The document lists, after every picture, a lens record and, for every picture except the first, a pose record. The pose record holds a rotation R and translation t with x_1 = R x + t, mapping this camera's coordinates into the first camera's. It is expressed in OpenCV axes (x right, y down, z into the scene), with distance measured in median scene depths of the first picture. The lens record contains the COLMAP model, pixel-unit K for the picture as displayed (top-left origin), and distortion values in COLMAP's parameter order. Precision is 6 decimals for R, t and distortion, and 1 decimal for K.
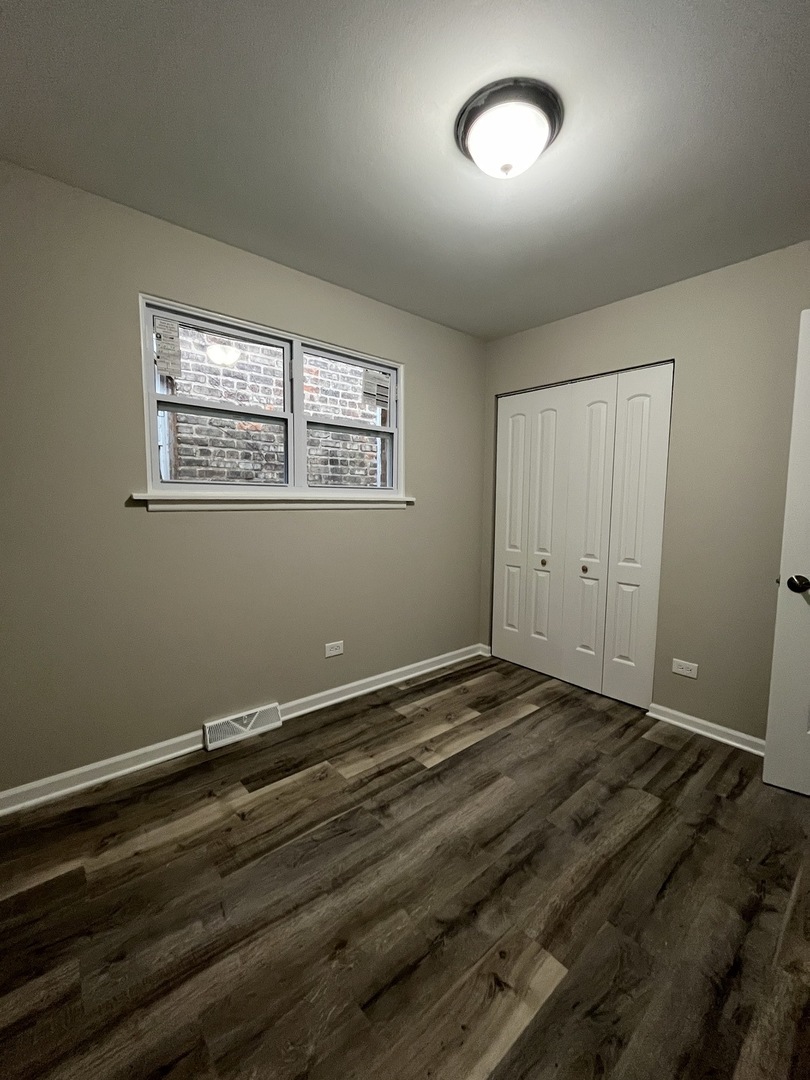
lens RADIAL K [[438.1, 0, 408.6], [0, 438.1, 540.5], [0, 0, 1]] dist [-0.003307, -0.000727]
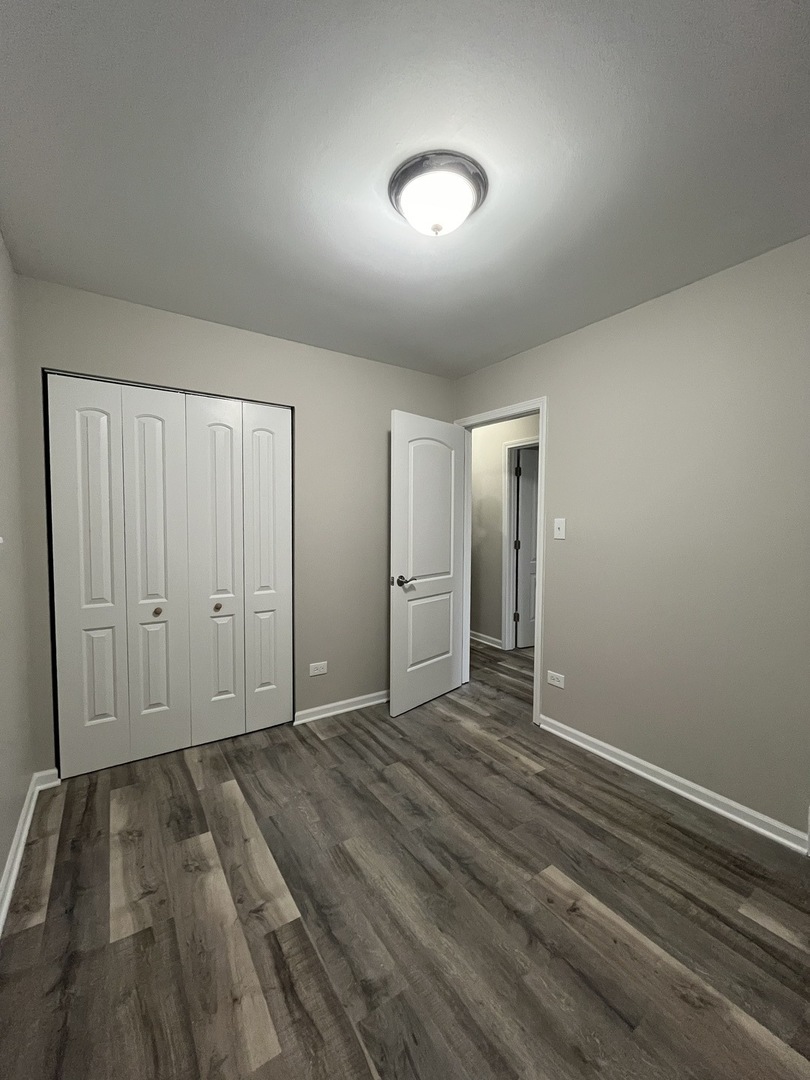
lens RADIAL K [[438.1, 0, 407.7], [0, 438.1, 540.6], [0, 0, 1]] dist [-0.003307, -0.000727]
pose [[0.120642, -0.055368, 0.991151, -0.627408], [0.094315, 0.994566, 0.044079, -0.105807], [-0.988206, 0.088162, 0.125209, 0.713004]]
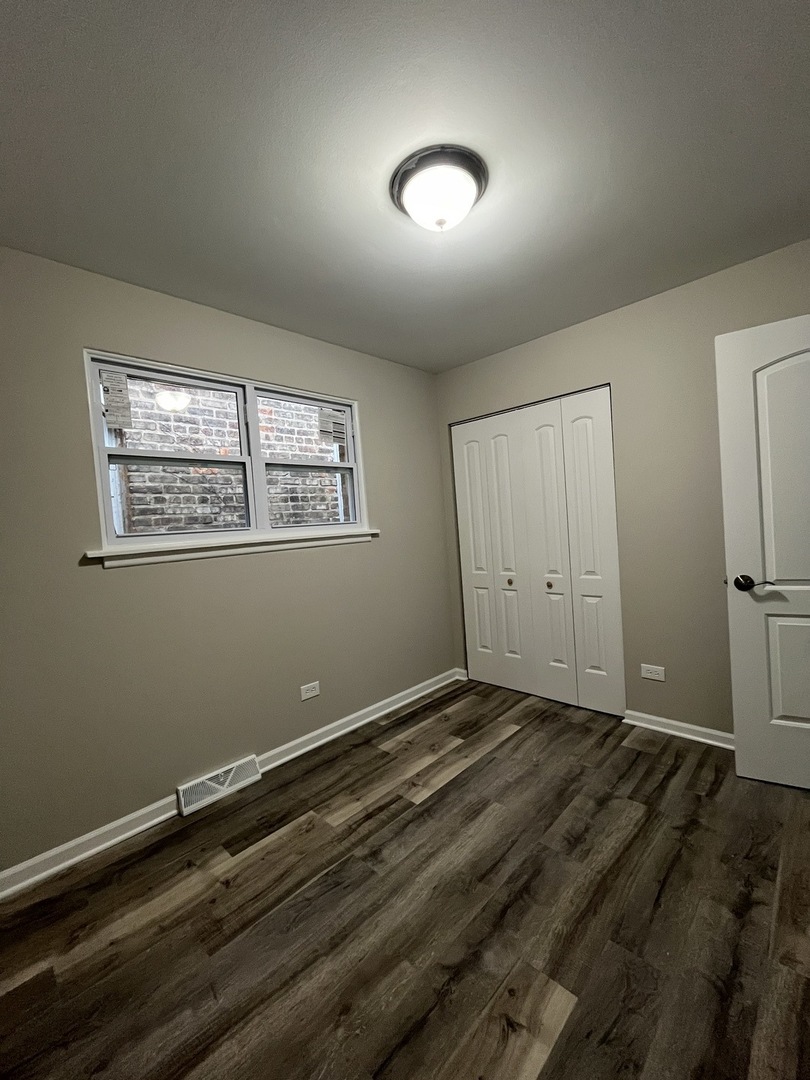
lens RADIAL K [[438.1, 0, 408.6], [0, 438.1, 541.1], [0, 0, 1]] dist [-0.003307, -0.000727]
pose [[0.993050, -0.083484, 0.082956, -0.006548], [0.088112, 0.994658, -0.053777, -0.016413], [-0.078023, 0.060713, 0.995101, -0.010597]]
